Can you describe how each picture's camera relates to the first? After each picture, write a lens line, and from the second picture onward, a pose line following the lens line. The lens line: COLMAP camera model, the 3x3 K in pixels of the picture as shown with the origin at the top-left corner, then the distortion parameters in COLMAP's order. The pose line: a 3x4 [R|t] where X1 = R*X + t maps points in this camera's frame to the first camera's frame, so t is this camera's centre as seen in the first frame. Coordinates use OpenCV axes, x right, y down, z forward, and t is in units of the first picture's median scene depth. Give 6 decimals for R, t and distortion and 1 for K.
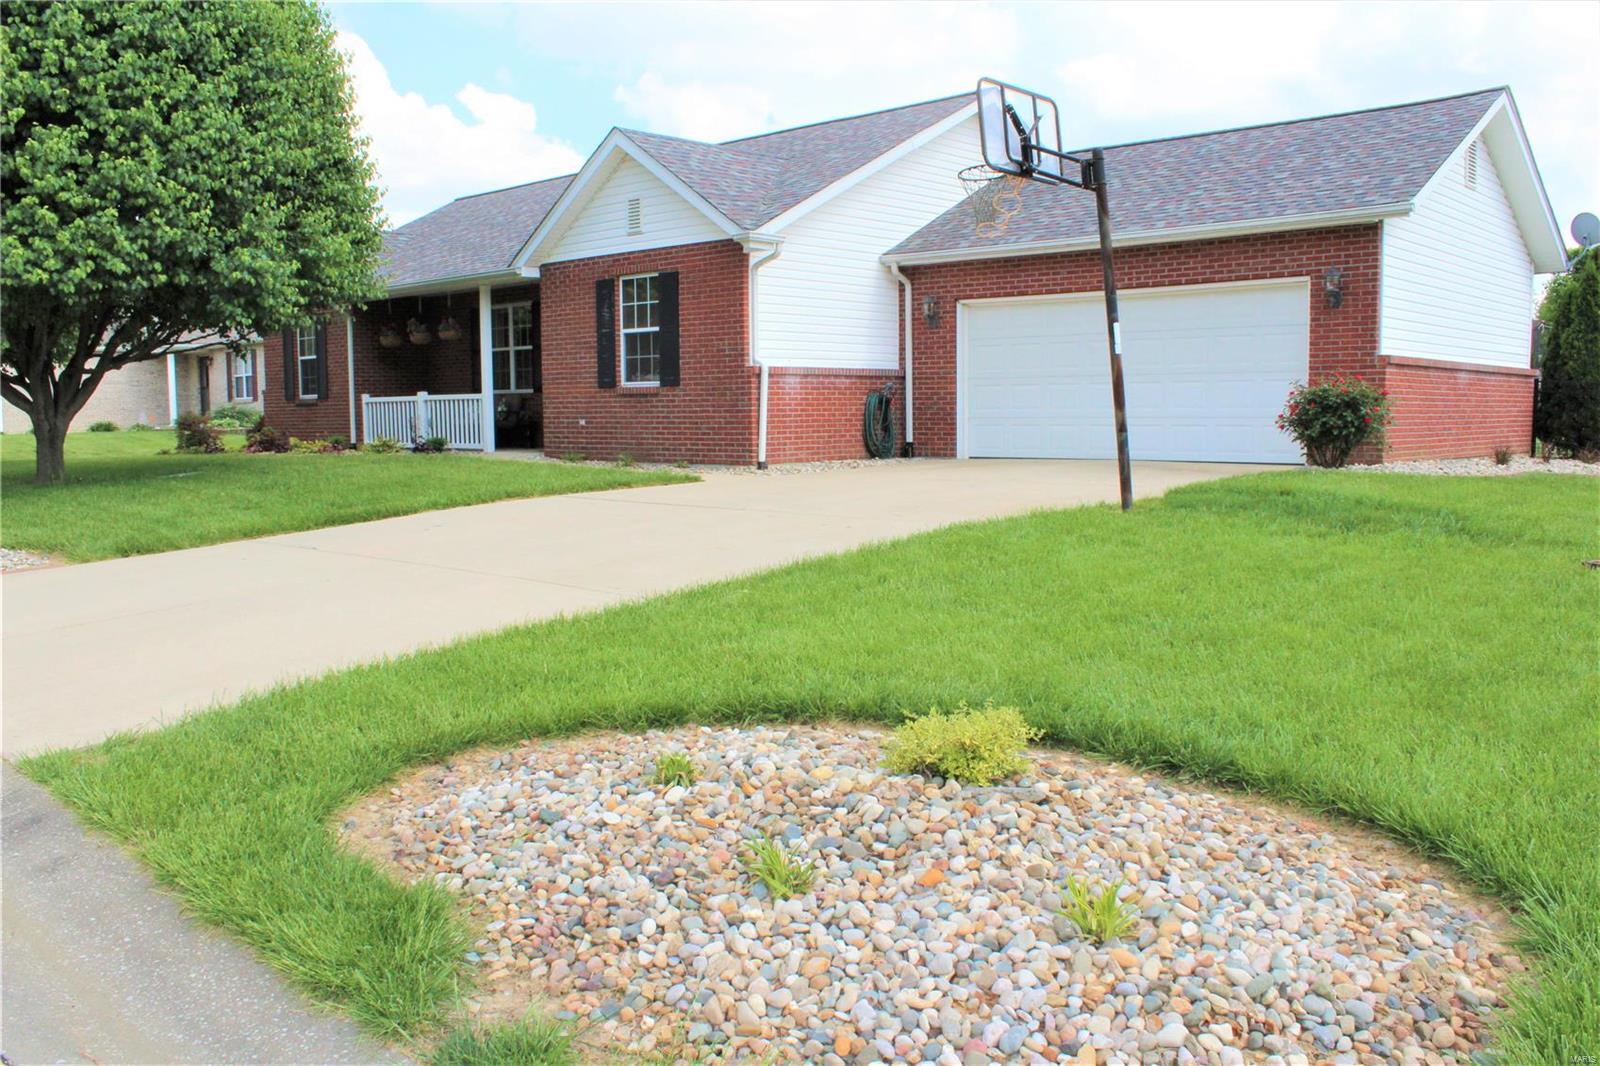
lens RADIAL K [[1335.2, 0, 795.7], [0, 1335.2, 541.9], [0, 0, 1]] dist [-0.165294, 0.152497]
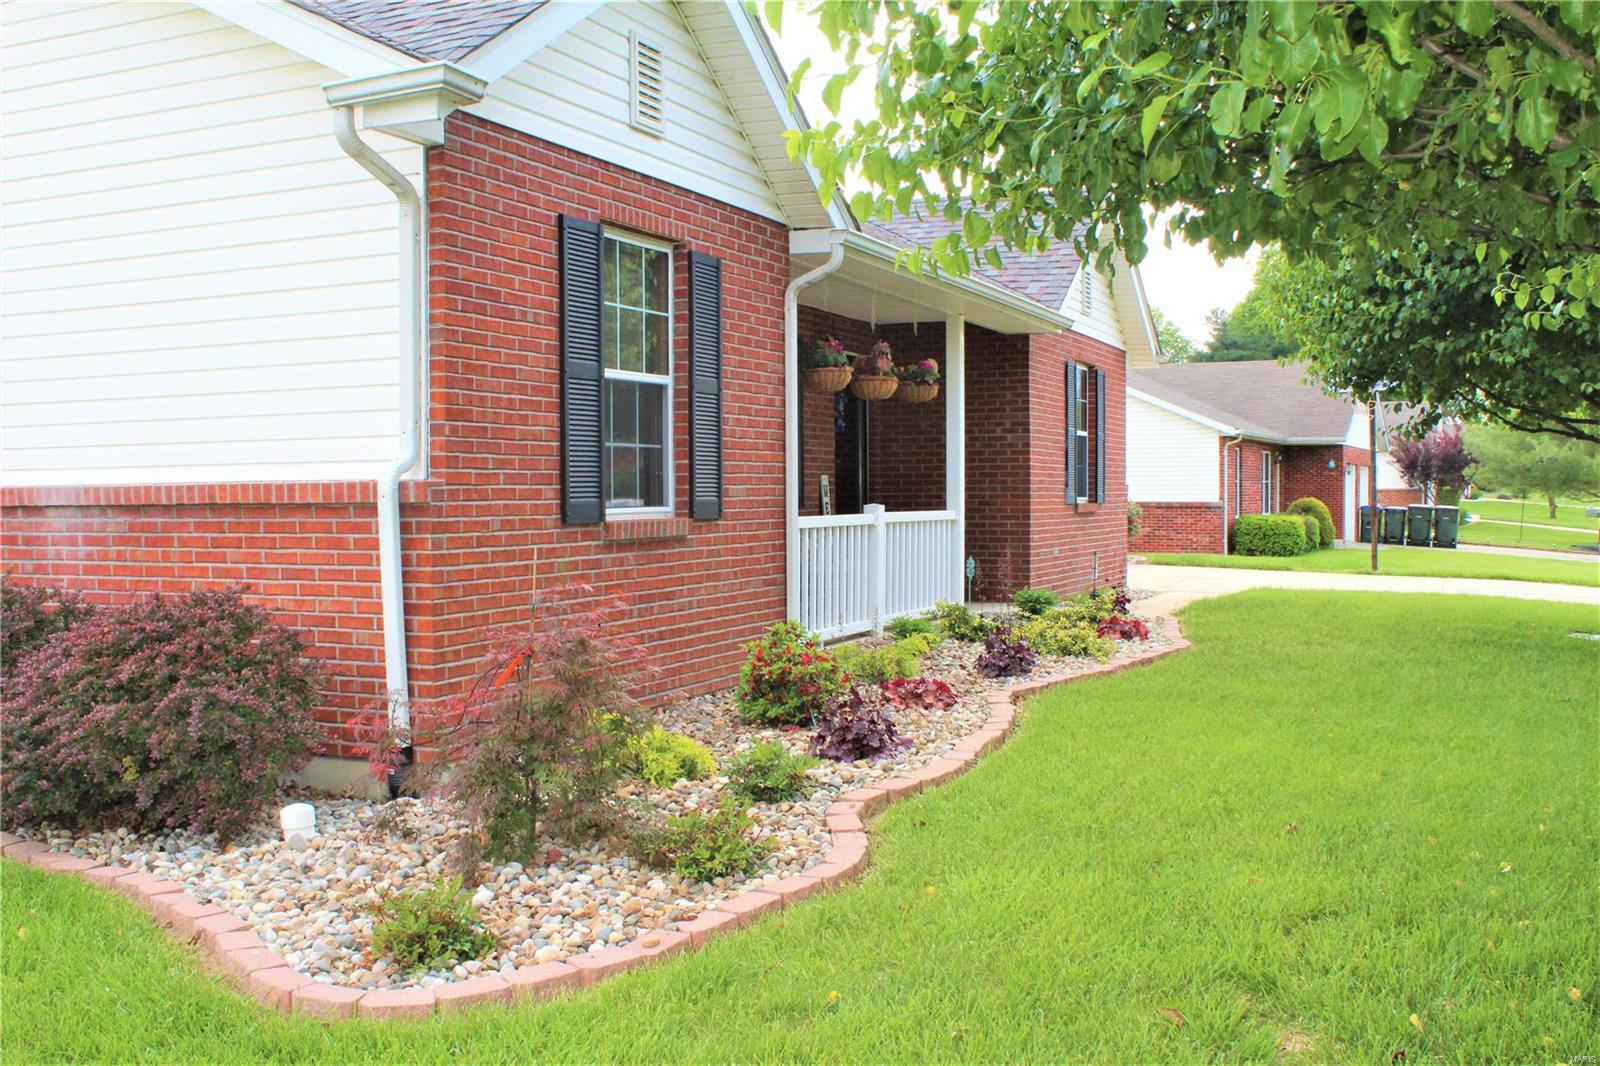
lens RADIAL K [[1559.5, 0, 791.9], [0, 1559.5, 541.6], [0, 0, 1]] dist [-0.090493, 0.000000]
pose [[-0.311472, -0.020643, 0.950031, -0.994374], [0.102958, 0.993145, 0.055336, -0.170009], [-0.944661, 0.115049, -0.307212, 1.512401]]
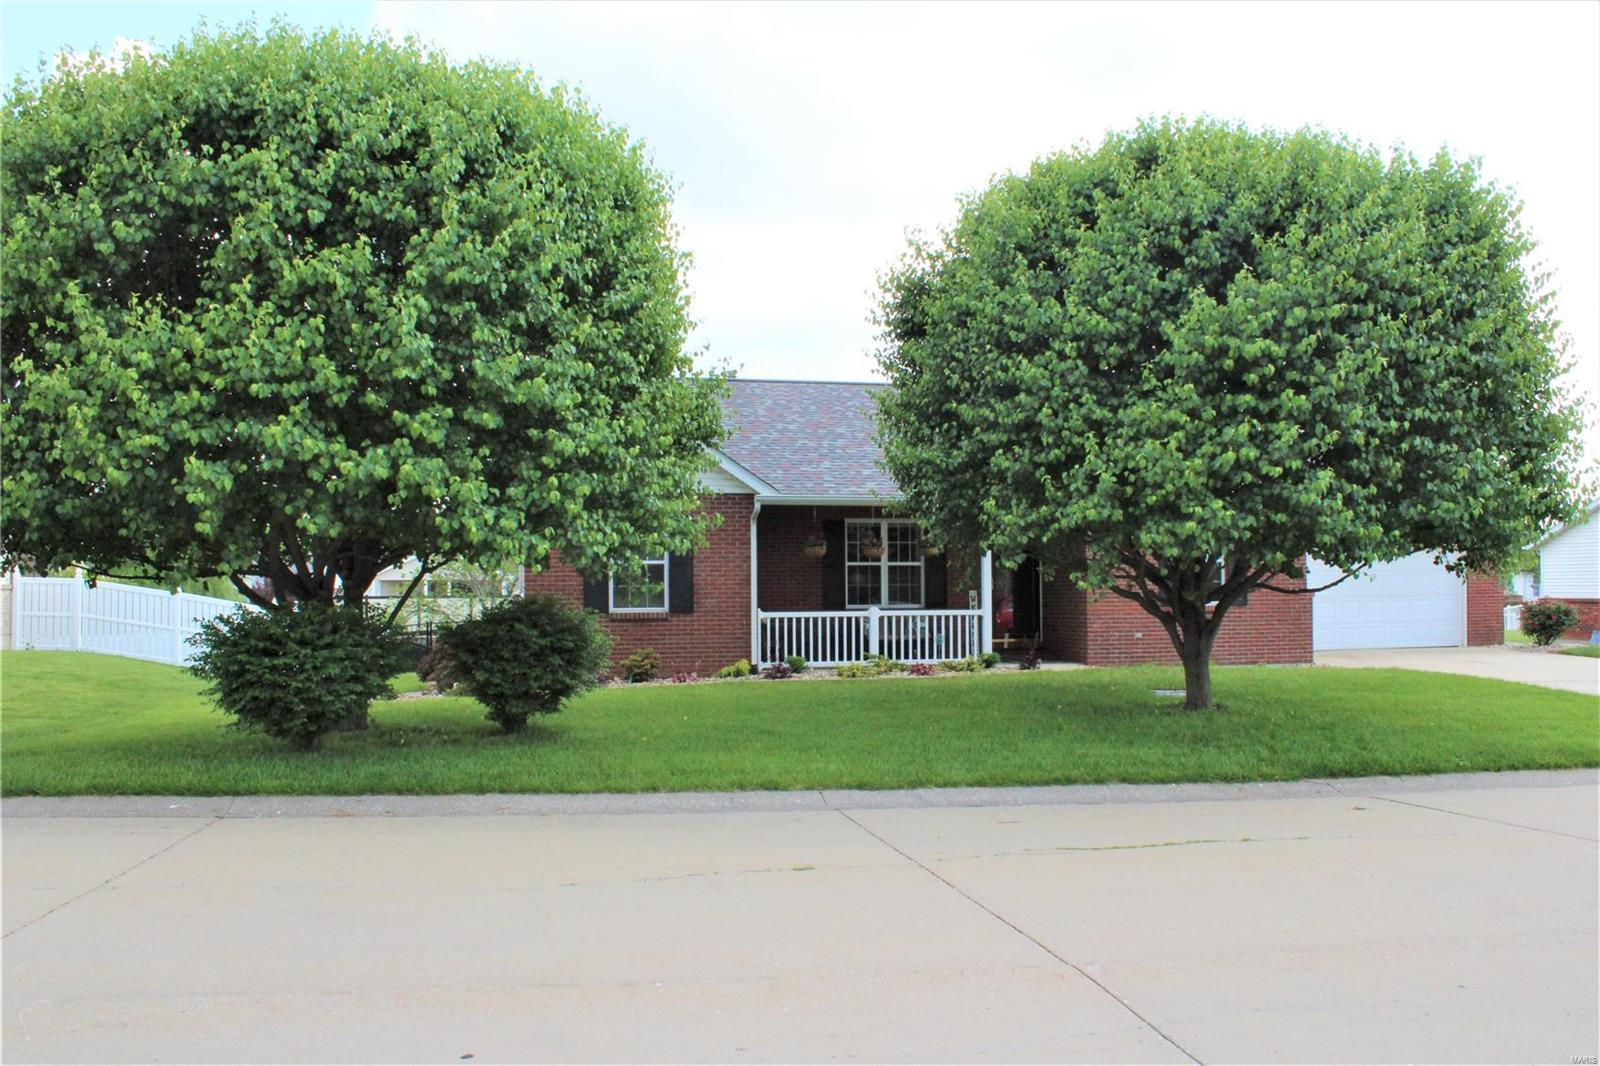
lens RADIAL K [[1335.2, 0, 816.6], [0, 1335.2, 546.5], [0, 0, 1]] dist [-0.165294, 0.152497]
pose [[0.565067, 0.030279, 0.824489, -1.406837], [0.084175, 0.991996, -0.094120, -0.088614], [-0.820740, 0.122586, 0.557996, 0.616949]]
